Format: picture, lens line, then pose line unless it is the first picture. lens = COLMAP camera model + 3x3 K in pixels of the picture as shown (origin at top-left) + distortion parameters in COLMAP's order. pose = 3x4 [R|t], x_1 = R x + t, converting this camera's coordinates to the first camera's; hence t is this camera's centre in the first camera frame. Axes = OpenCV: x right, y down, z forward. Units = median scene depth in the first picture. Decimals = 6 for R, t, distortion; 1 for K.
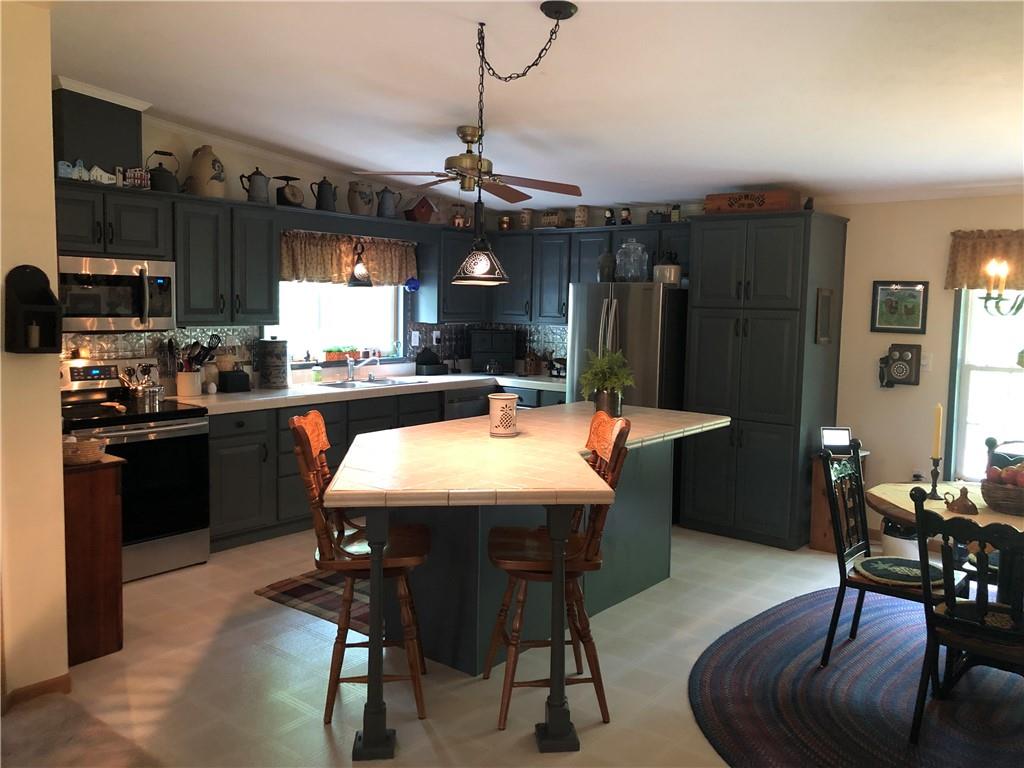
lens RADIAL K [[829.2, 0, 503.9], [0, 829.2, 379.1], [0, 0, 1]] dist [0.029134, -0.029763]
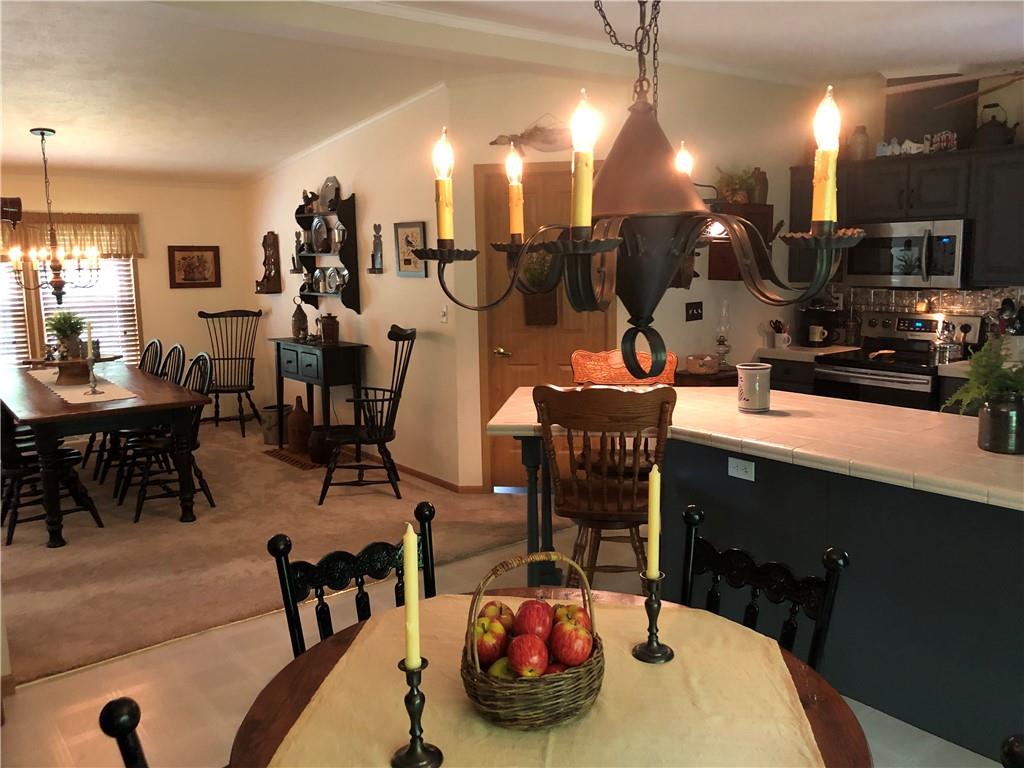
lens RADIAL K [[829.2, 0, 514.0], [0, 829.2, 382.8], [0, 0, 1]] dist [0.029134, -0.029763]
pose [[-0.225683, 0.133110, -0.965064, 0.584788], [-0.081607, 0.984557, 0.154883, -0.049229], [0.970777, 0.113711, -0.211335, 0.587520]]
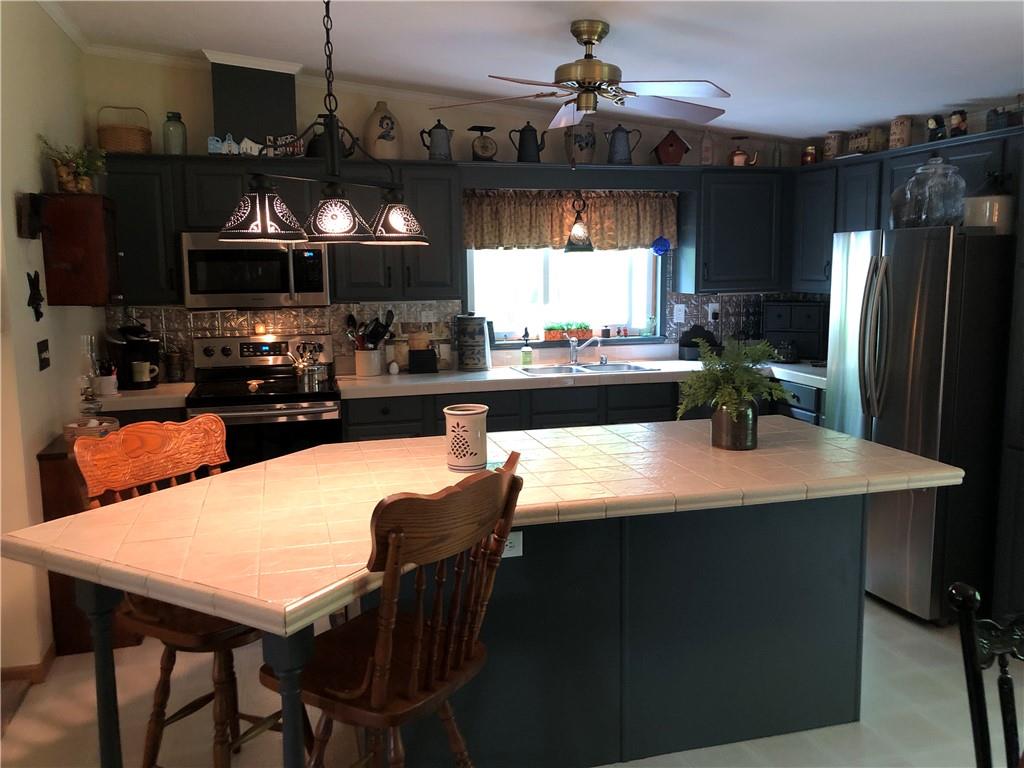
lens RADIAL K [[829.2, 0, 482.8], [0, 829.2, 385.0], [0, 0, 1]] dist [0.029134, -0.029763]
pose [[0.813804, 0.056537, -0.578383, 0.244312], [-0.029284, 0.997982, 0.056349, -0.023282], [0.580402, -0.028920, 0.813817, 0.278037]]
